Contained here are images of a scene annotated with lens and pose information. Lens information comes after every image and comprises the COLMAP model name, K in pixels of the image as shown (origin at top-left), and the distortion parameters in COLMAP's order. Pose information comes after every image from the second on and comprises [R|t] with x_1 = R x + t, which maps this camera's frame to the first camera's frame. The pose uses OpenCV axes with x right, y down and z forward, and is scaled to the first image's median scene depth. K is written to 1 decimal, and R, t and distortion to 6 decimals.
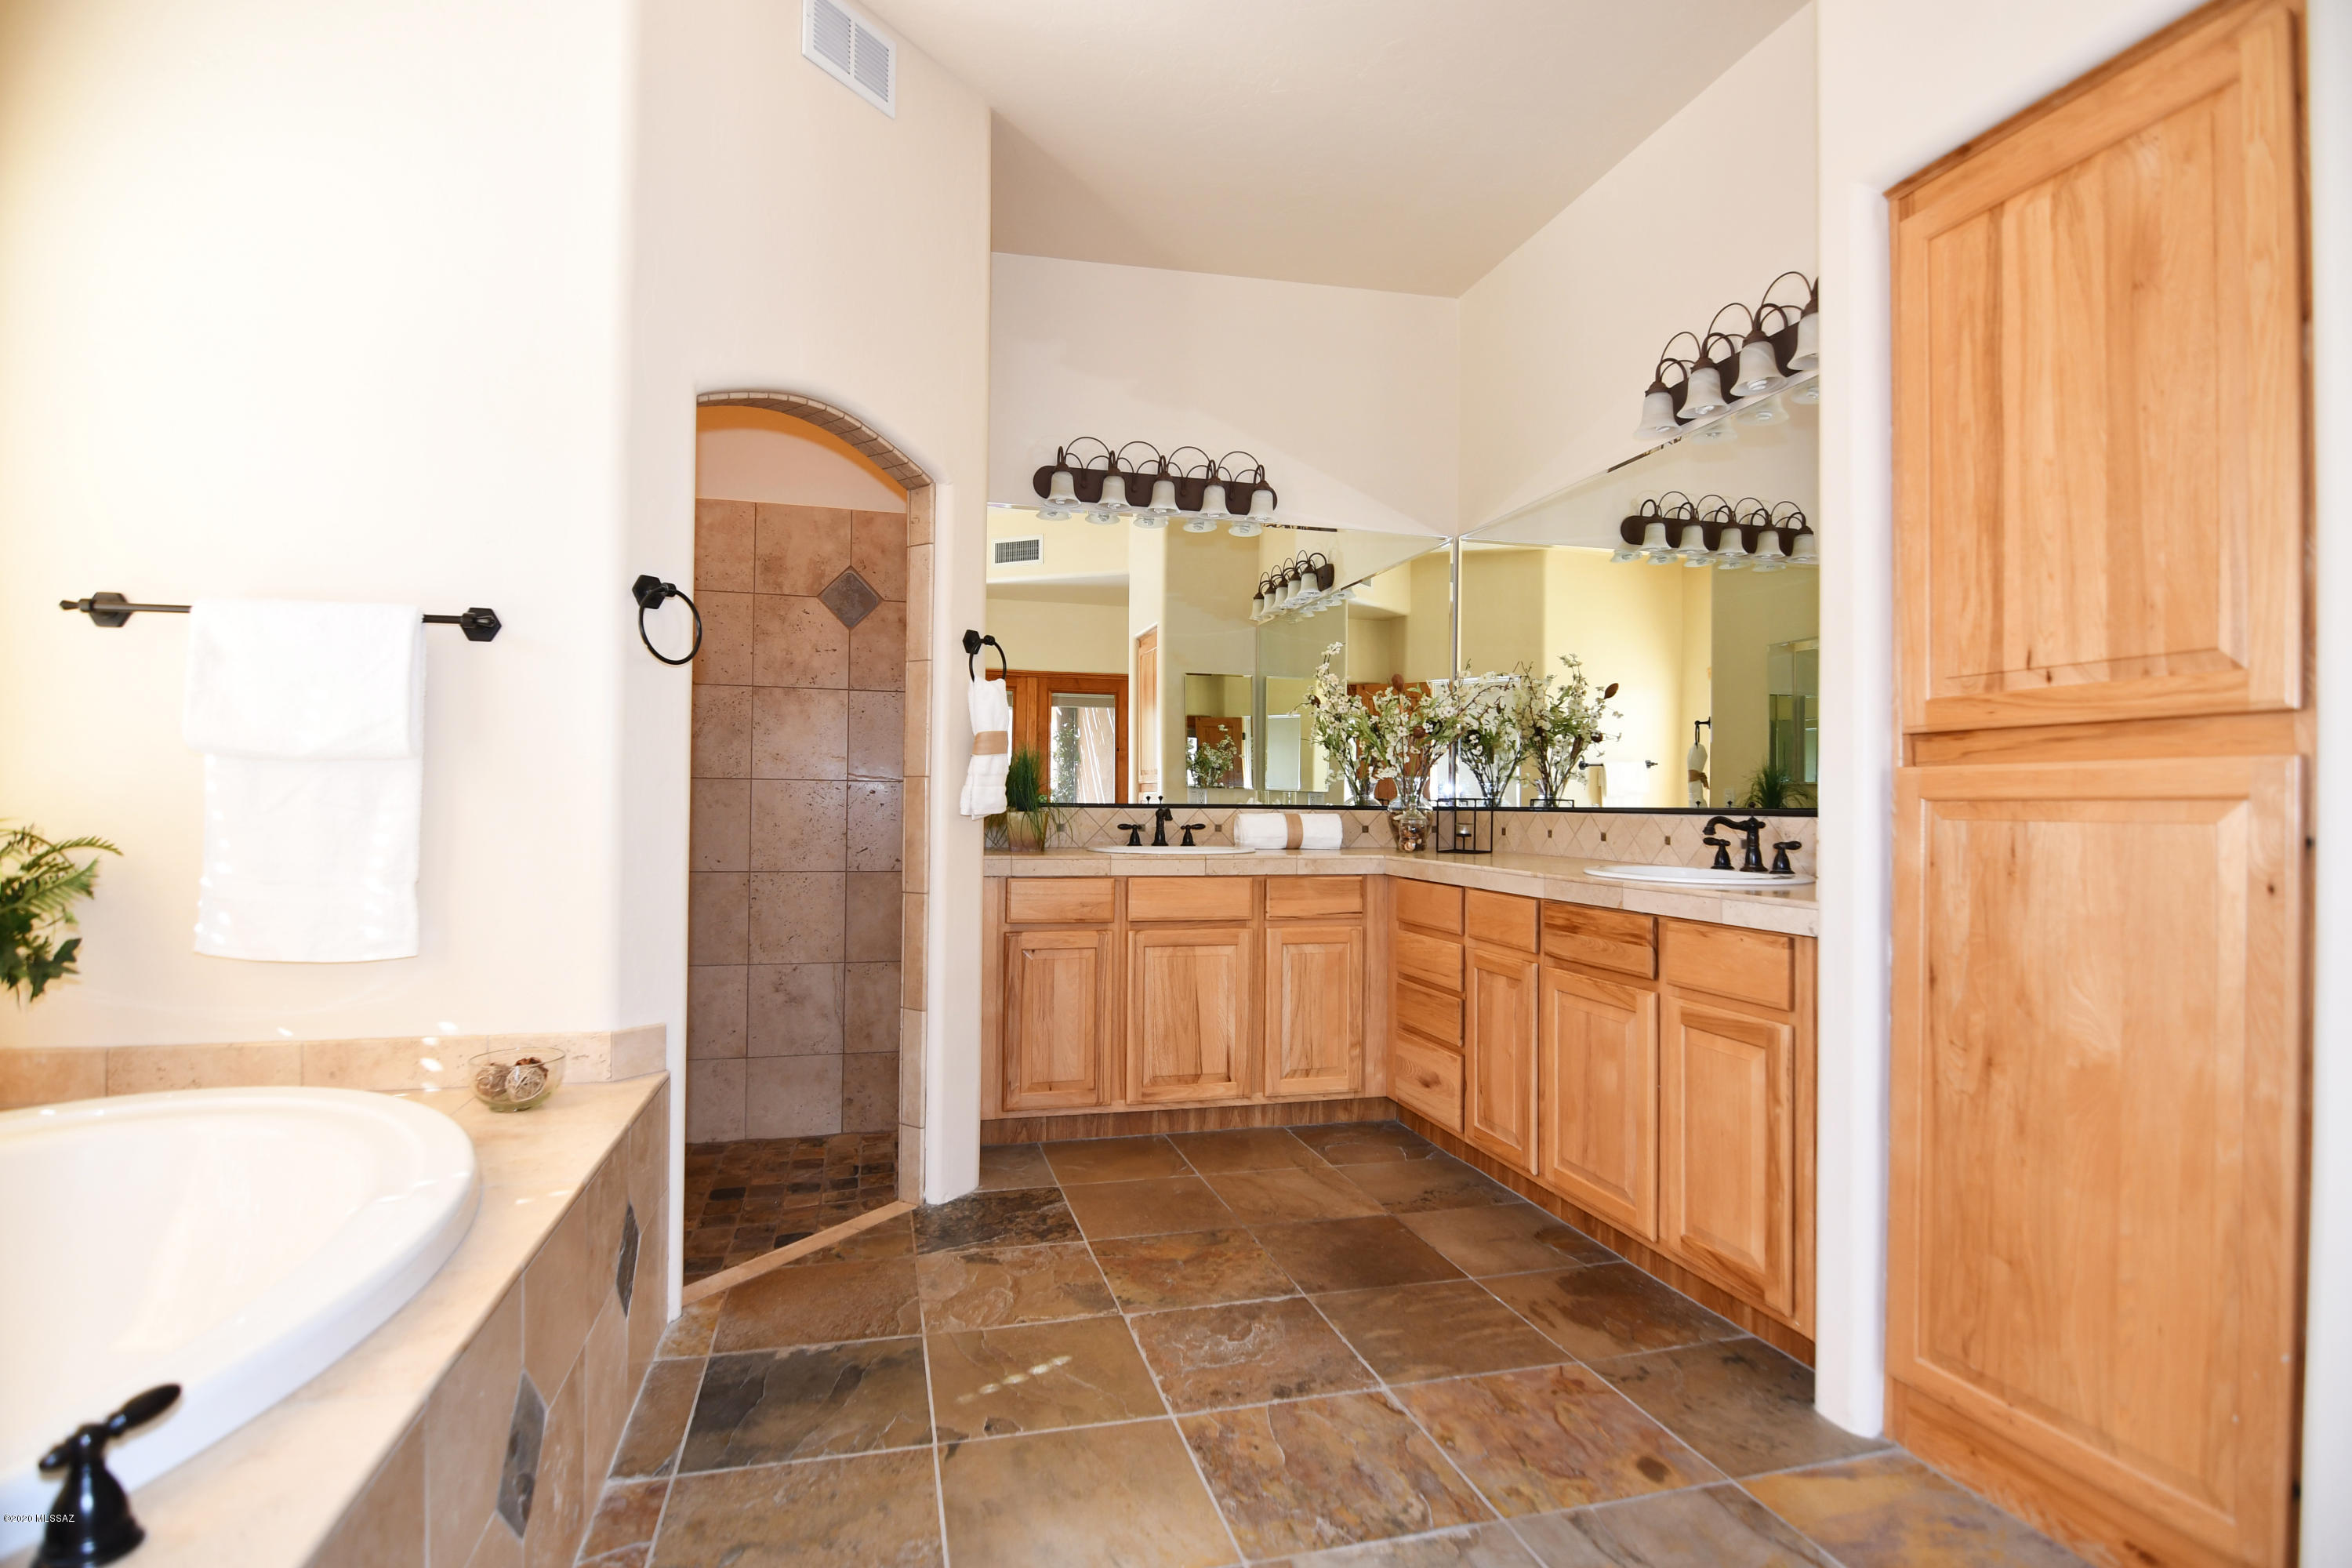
lens RADIAL K [[1139.8, 0, 1163.5], [0, 1139.8, 792.8], [0, 0, 1]] dist [-0.000034, -0.013881]
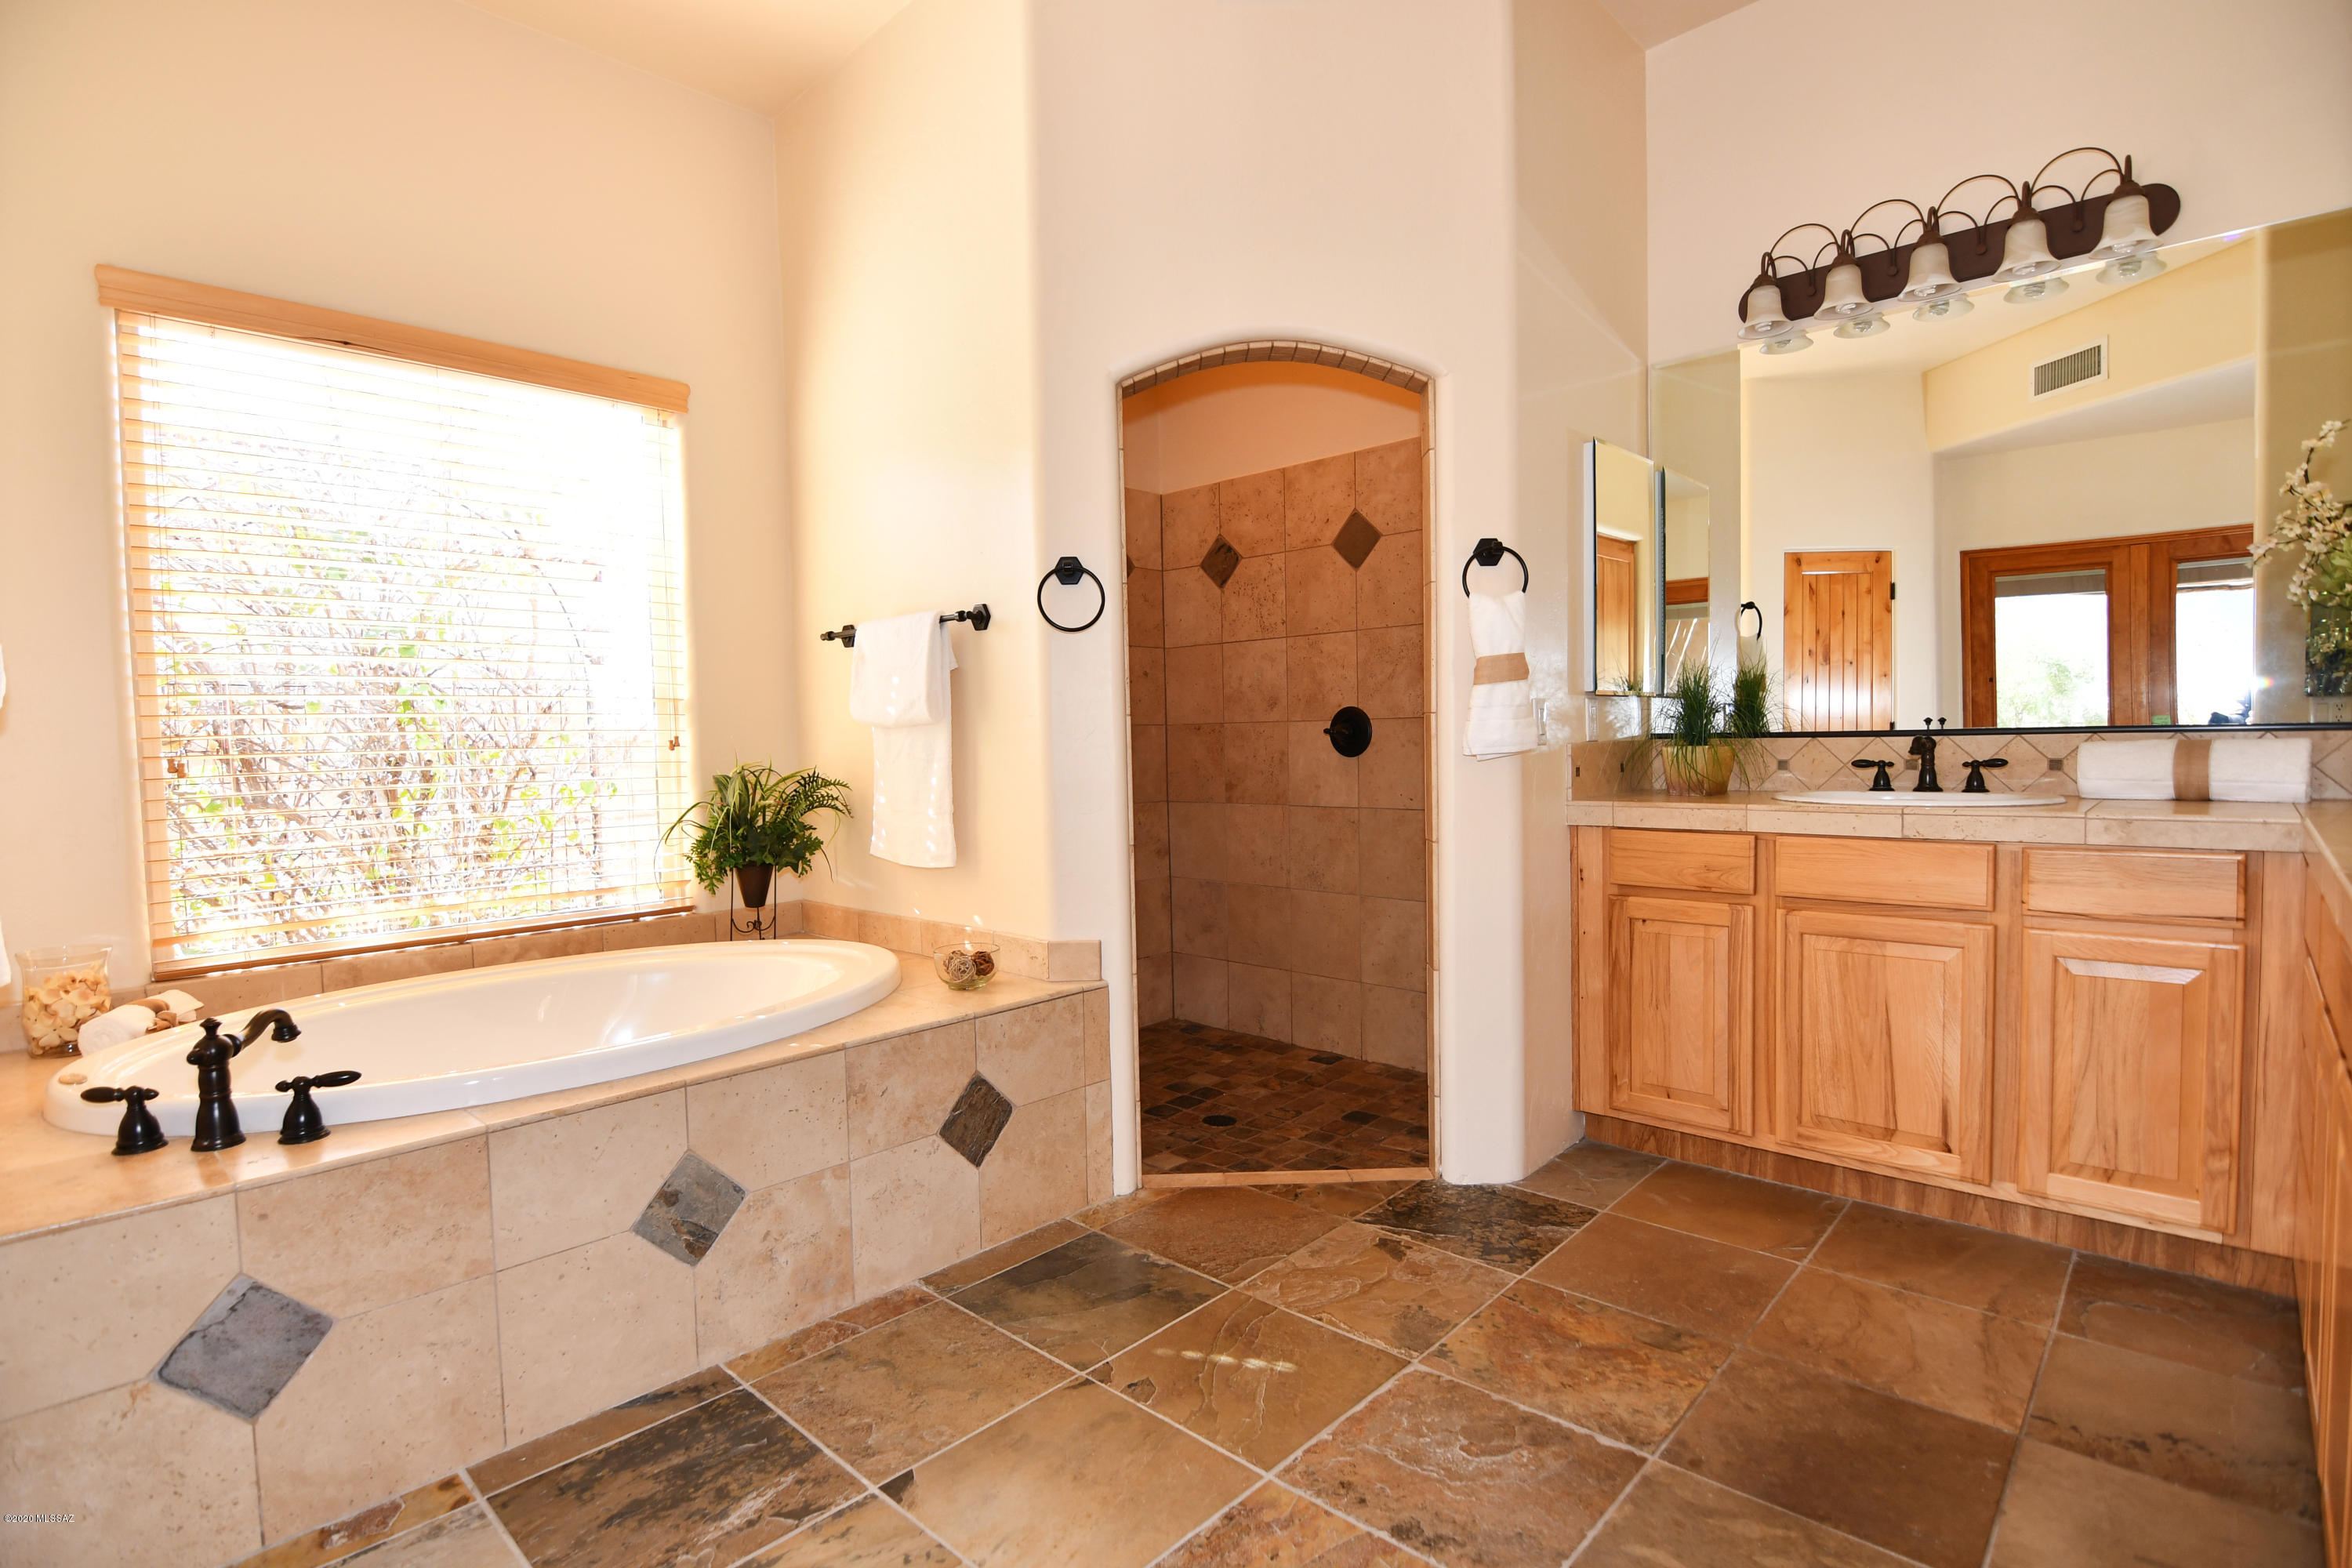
lens RADIAL K [[1139.8, 0, 1163.5], [0, 1139.8, 792.8], [0, 0, 1]] dist [-0.000034, -0.013881]
pose [[0.534179, 0.019068, -0.845157, 0.436449], [0.035083, 0.998384, 0.044700, 0.001162], [0.844643, -0.053529, 0.532647, 0.334388]]
